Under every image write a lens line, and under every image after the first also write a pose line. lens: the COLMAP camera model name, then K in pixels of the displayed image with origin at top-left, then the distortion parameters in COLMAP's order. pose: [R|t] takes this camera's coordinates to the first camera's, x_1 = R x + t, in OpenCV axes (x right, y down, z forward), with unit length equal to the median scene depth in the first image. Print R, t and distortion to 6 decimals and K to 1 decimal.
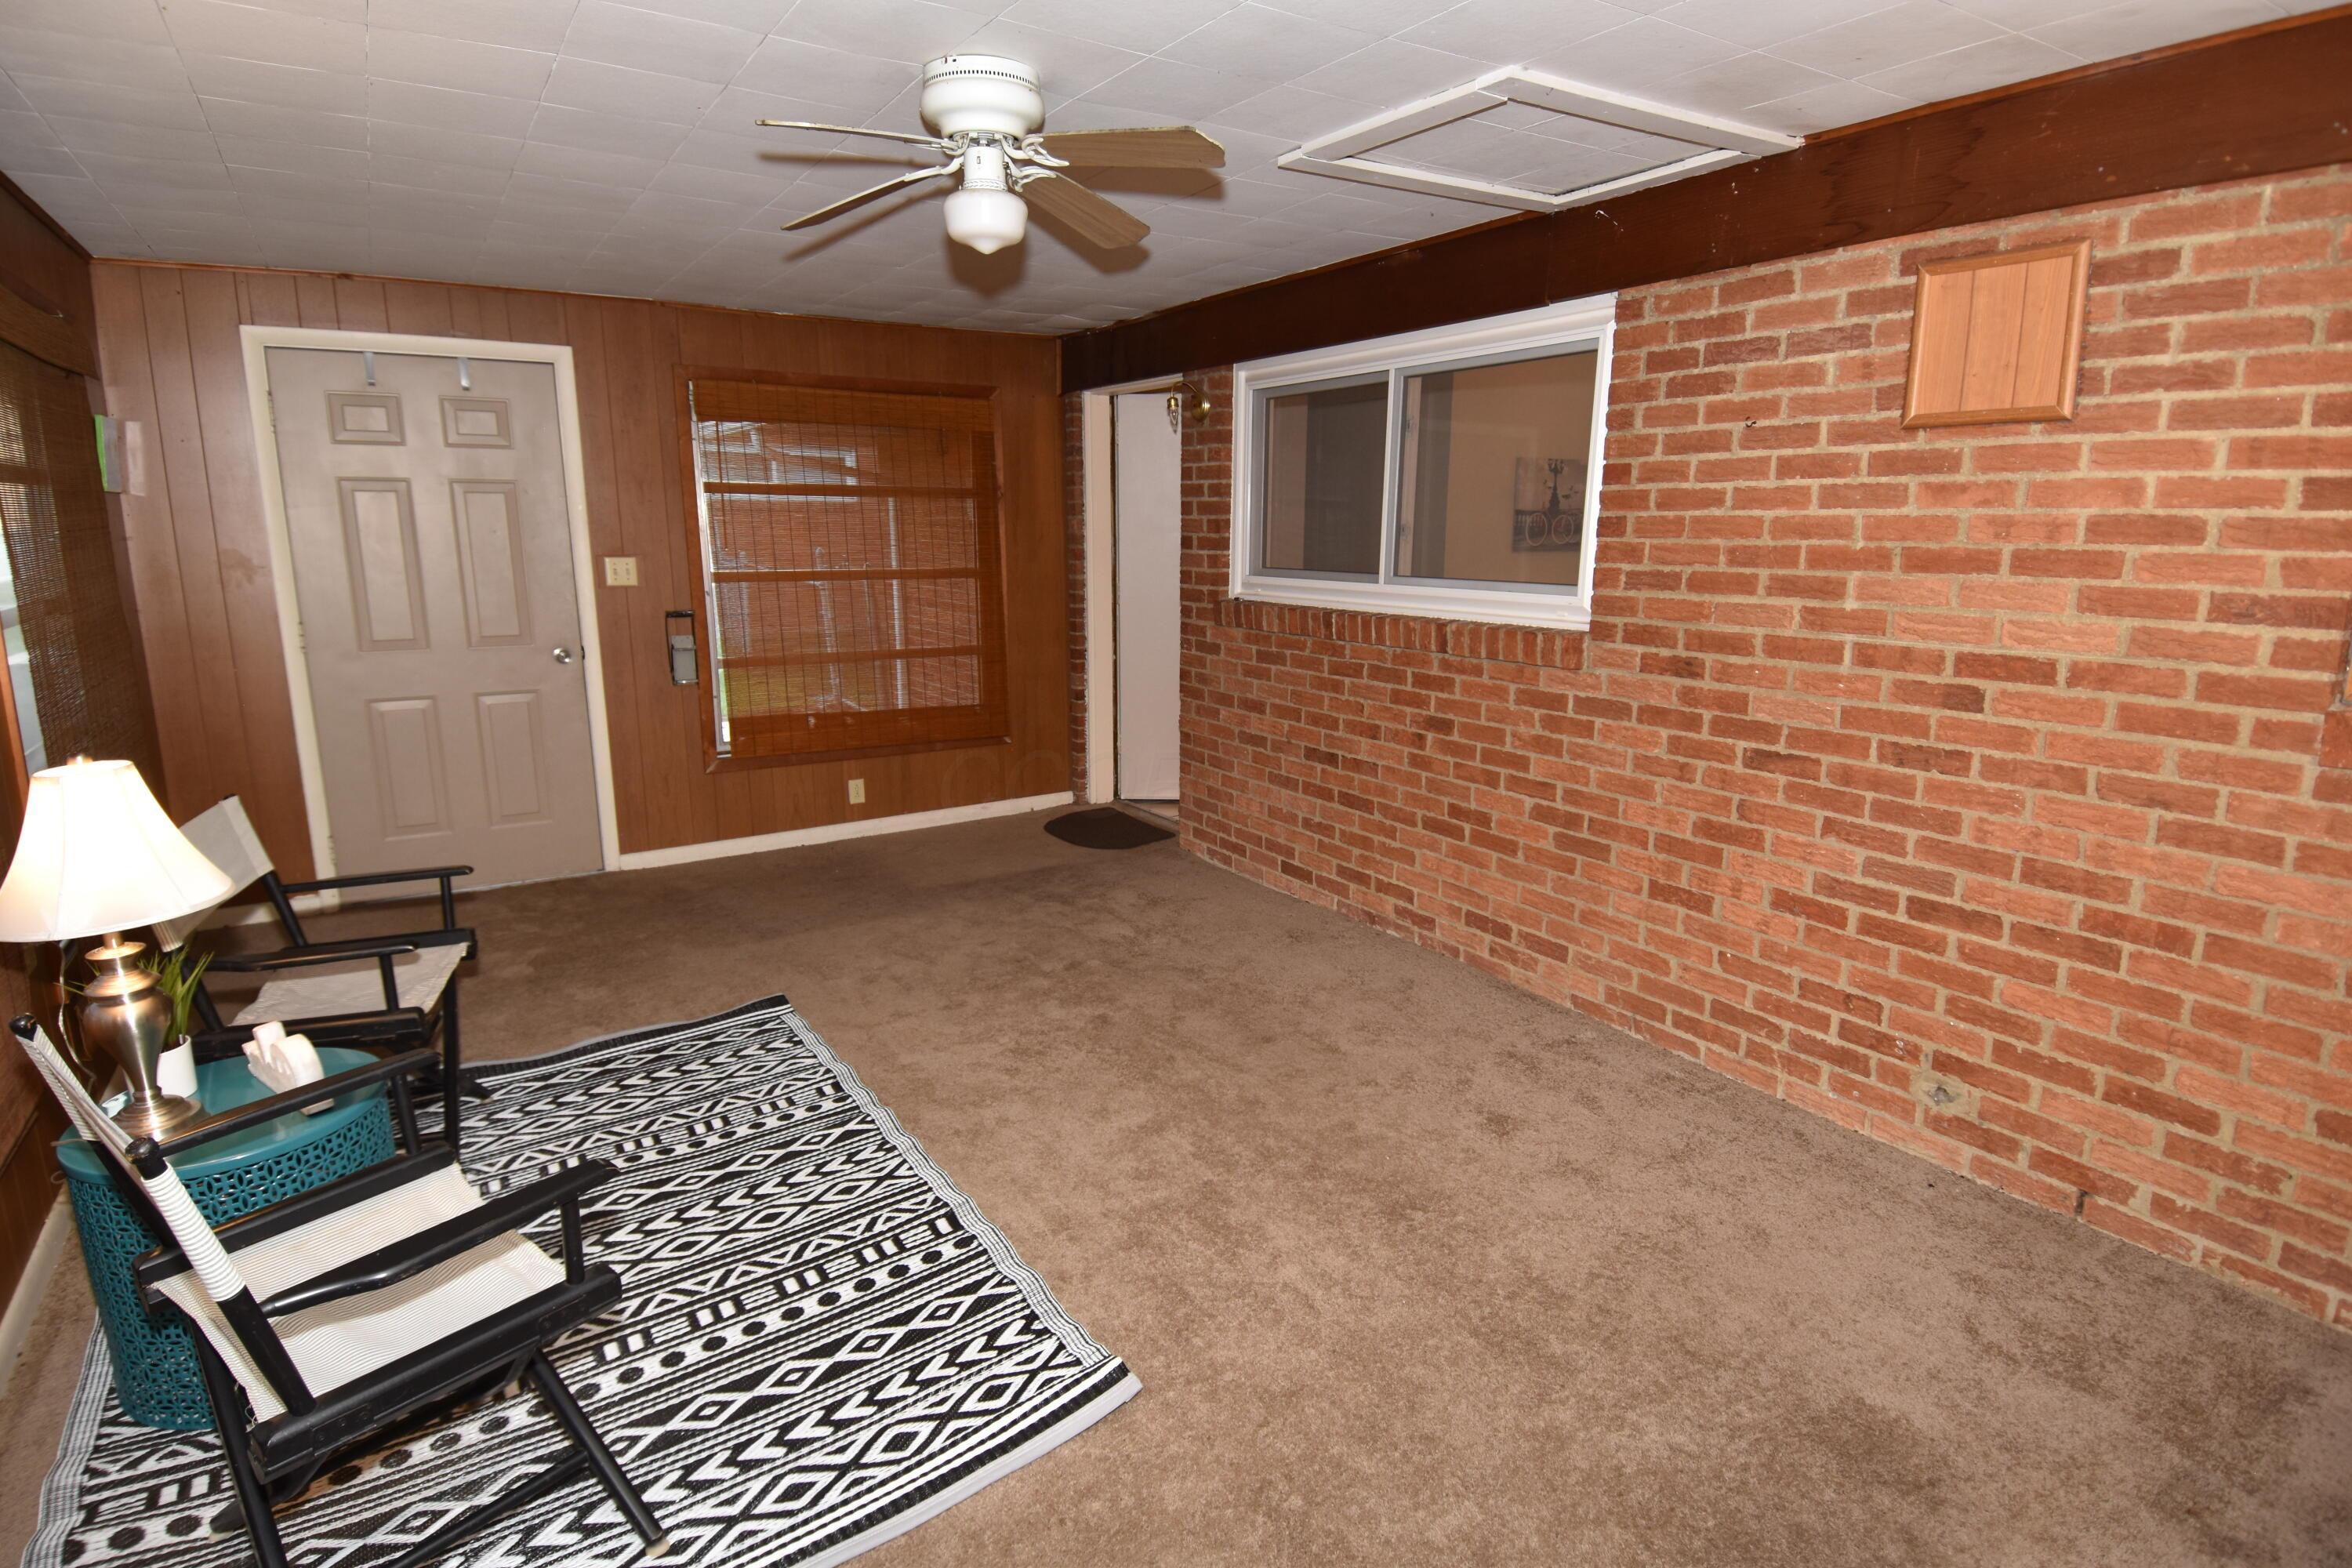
lens RADIAL K [[1220.0, 0, 1176.0], [0, 1220.0, 784.0], [0, 0, 1]] dist [0.046924, -0.053149]
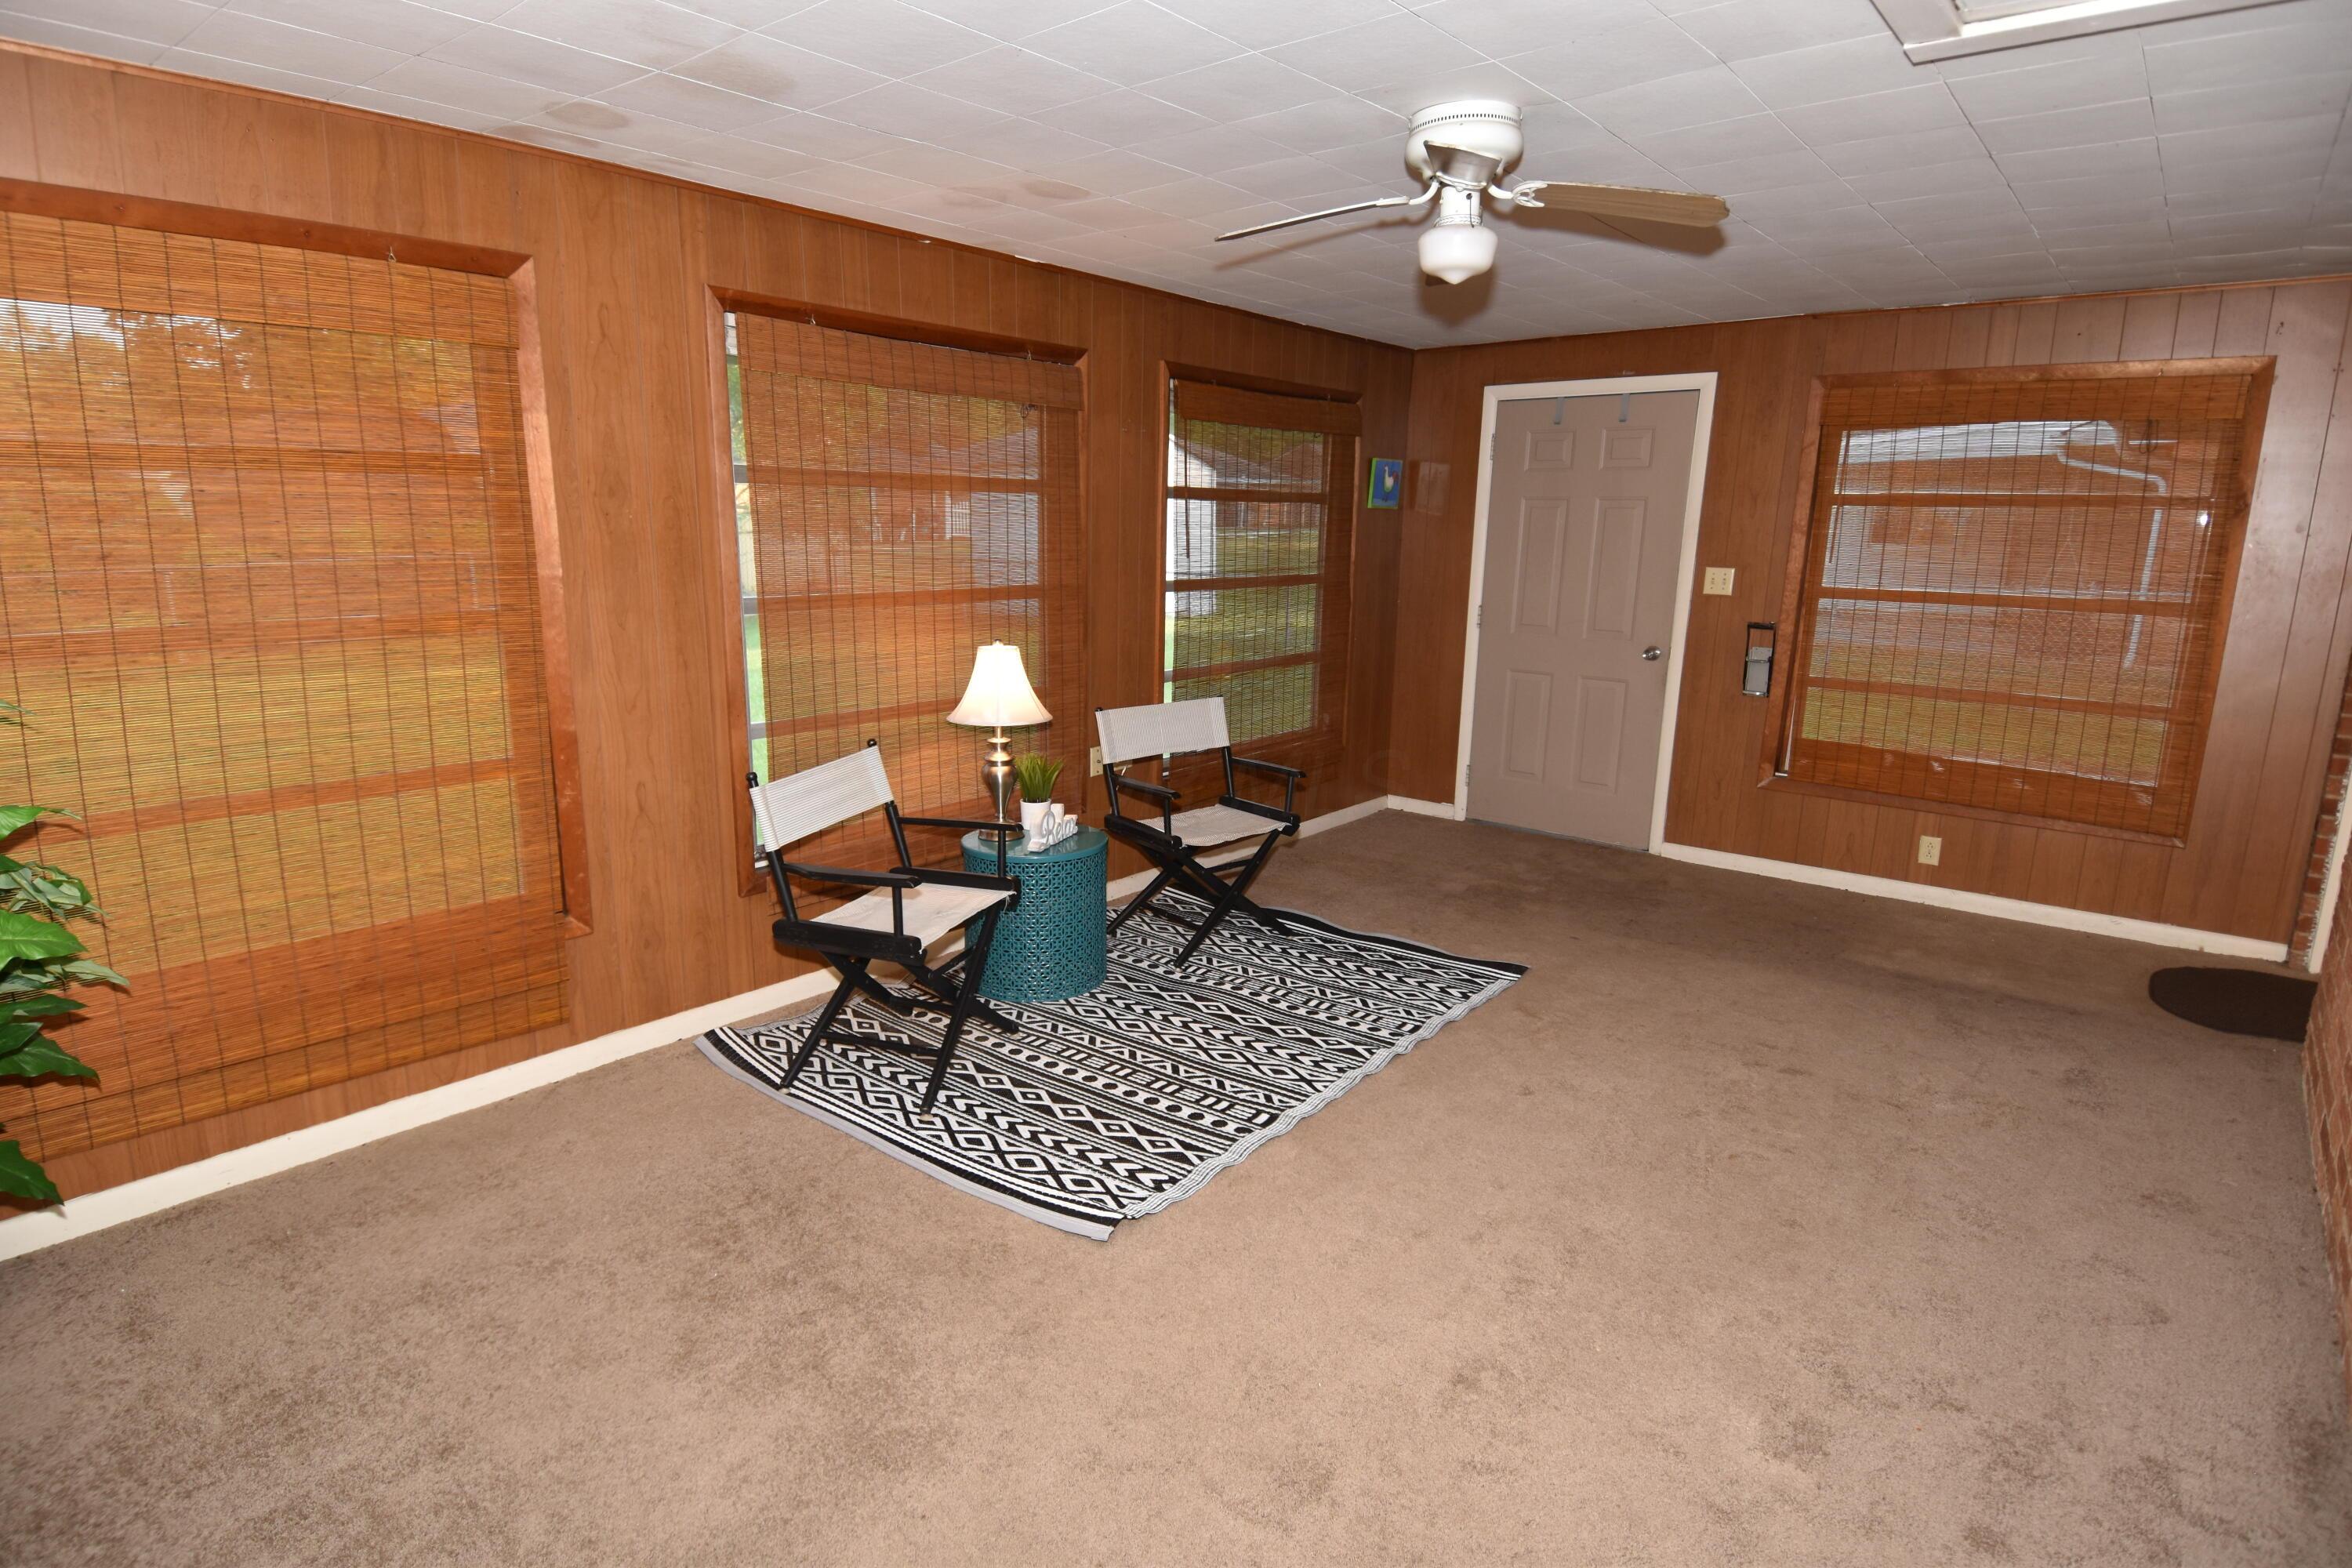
lens RADIAL K [[1220.0, 0, 1176.0], [0, 1220.0, 784.0], [0, 0, 1]] dist [0.046924, -0.053149]
pose [[0.297475, 0.207407, -0.931929, 0.692001], [-0.216669, 0.965315, 0.145676, -0.092591], [0.929819, 0.158585, 0.332096, 0.394051]]
